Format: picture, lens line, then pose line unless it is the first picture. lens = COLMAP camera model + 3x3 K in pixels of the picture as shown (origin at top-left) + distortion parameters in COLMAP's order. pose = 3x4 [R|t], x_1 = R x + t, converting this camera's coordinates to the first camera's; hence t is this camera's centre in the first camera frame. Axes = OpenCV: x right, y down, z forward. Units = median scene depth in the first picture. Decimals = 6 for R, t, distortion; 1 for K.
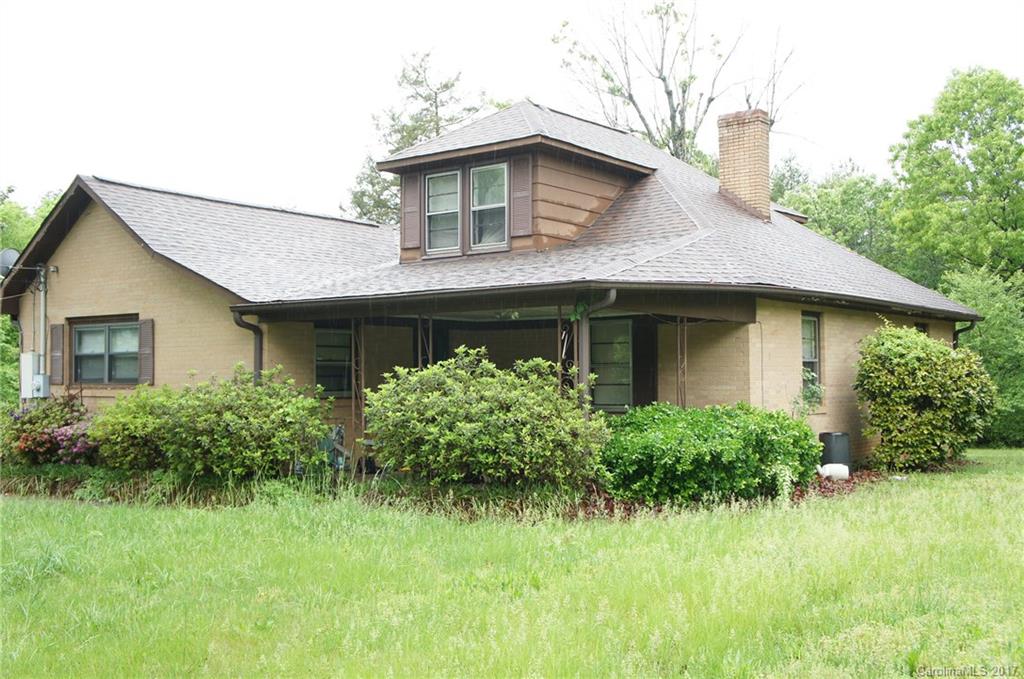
lens RADIAL K [[1068.3, 0, 512.0], [0, 1068.3, 339.5], [0, 0, 1]] dist [-0.016371, -0.016041]
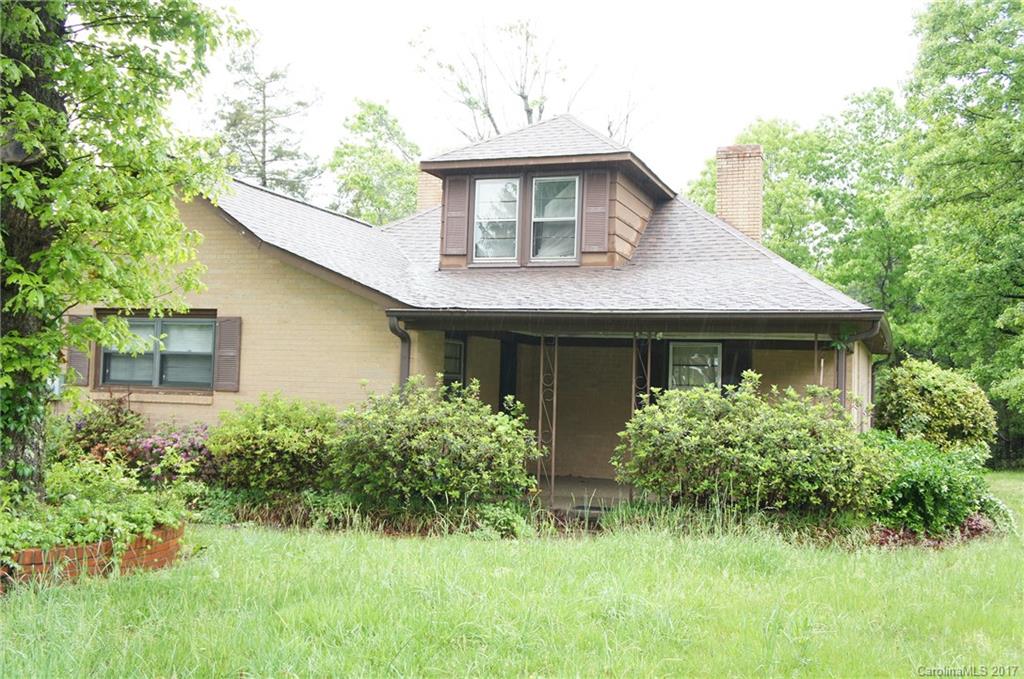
lens RADIAL K [[1068.3, 0, 512.0], [0, 1068.3, 339.5], [0, 0, 1]] dist [-0.016371, -0.016041]
pose [[0.954114, 0.048624, 0.295470, -0.352791], [-0.046529, 0.998817, -0.014120, 0.001315], [-0.295807, -0.000276, 0.955248, 0.081509]]
